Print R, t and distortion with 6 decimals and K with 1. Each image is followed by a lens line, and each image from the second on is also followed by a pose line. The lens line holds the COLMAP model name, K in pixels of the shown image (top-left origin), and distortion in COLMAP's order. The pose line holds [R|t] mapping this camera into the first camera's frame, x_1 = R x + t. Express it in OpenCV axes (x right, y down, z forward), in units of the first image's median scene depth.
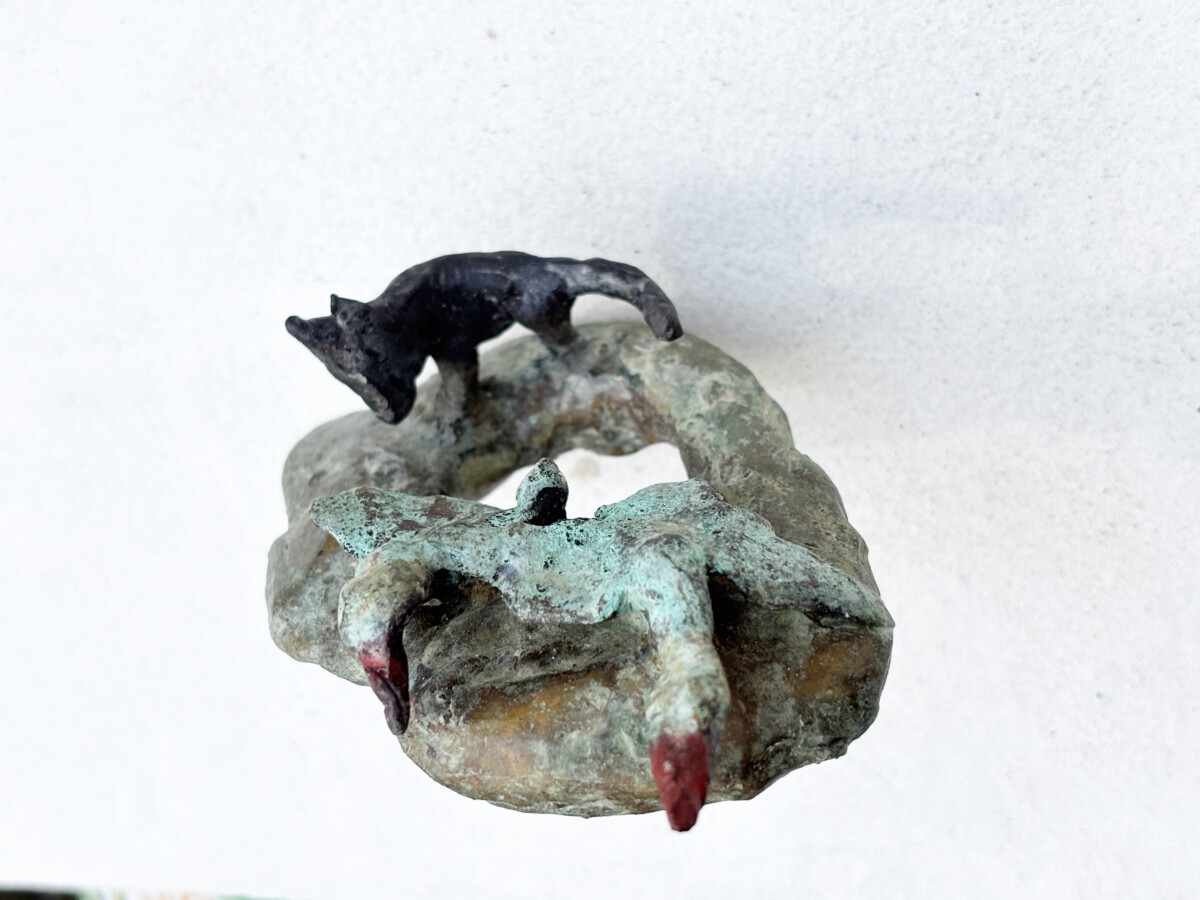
lens RADIAL K [[1846.0, 0, 582.3], [0, 1846.0, 446.2], [0, 0, 1]] dist [0.108817, 0.000000]
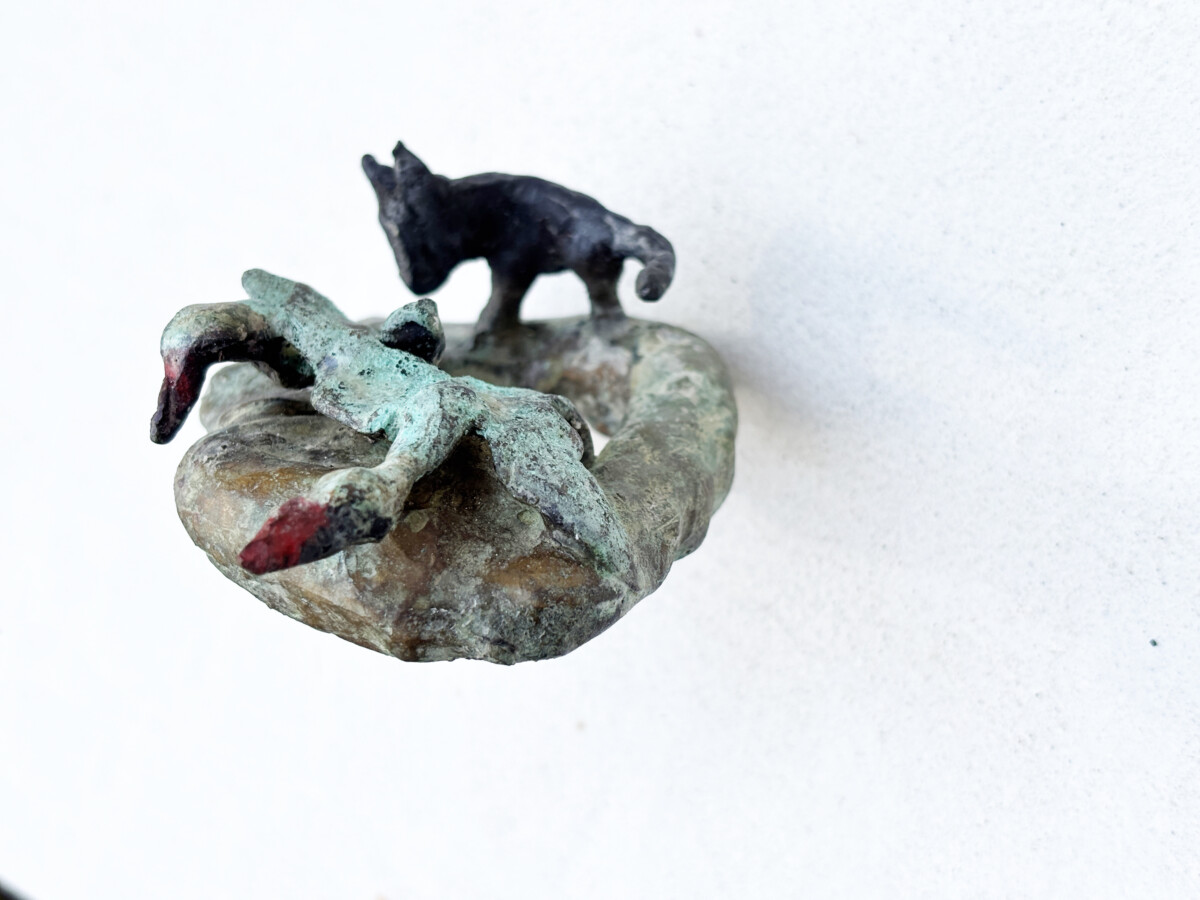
lens RADIAL K [[1846.0, 0, 600.5], [0, 1846.0, 454.2], [0, 0, 1]] dist [0.108817, 0.000000]
pose [[0.840003, 0.423675, -0.338960, 0.384666], [-0.477159, 0.874220, -0.089774, 0.111778], [0.258291, 0.237148, 0.936508, 0.073964]]
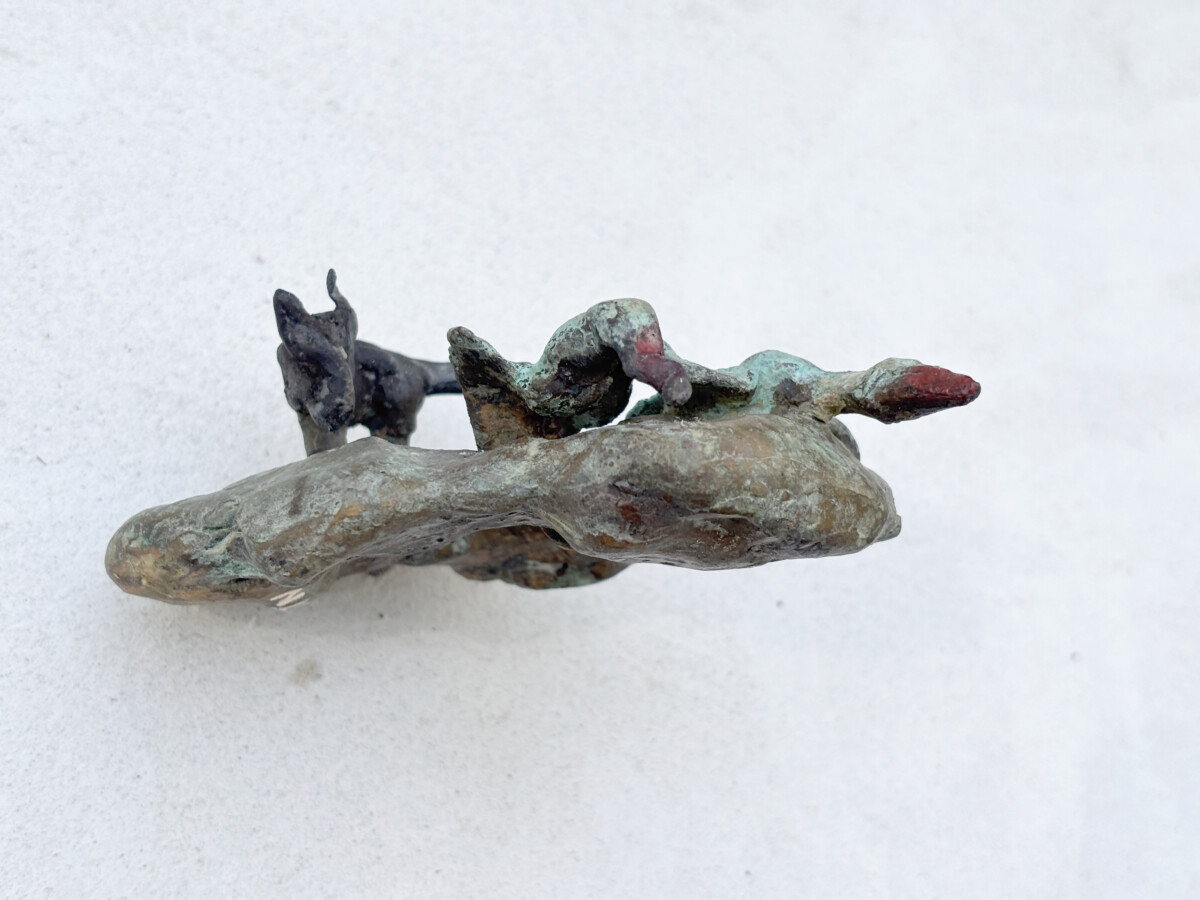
lens RADIAL K [[1846.0, 0, 599.0], [0, 1846.0, 451.2], [0, 0, 1]] dist [0.108817, 0.000000]
pose [[0.658974, 0.282995, 0.696898, -0.734926], [0.321059, 0.732047, -0.600856, 0.678567], [-0.680201, 0.619695, 0.391542, 0.512200]]
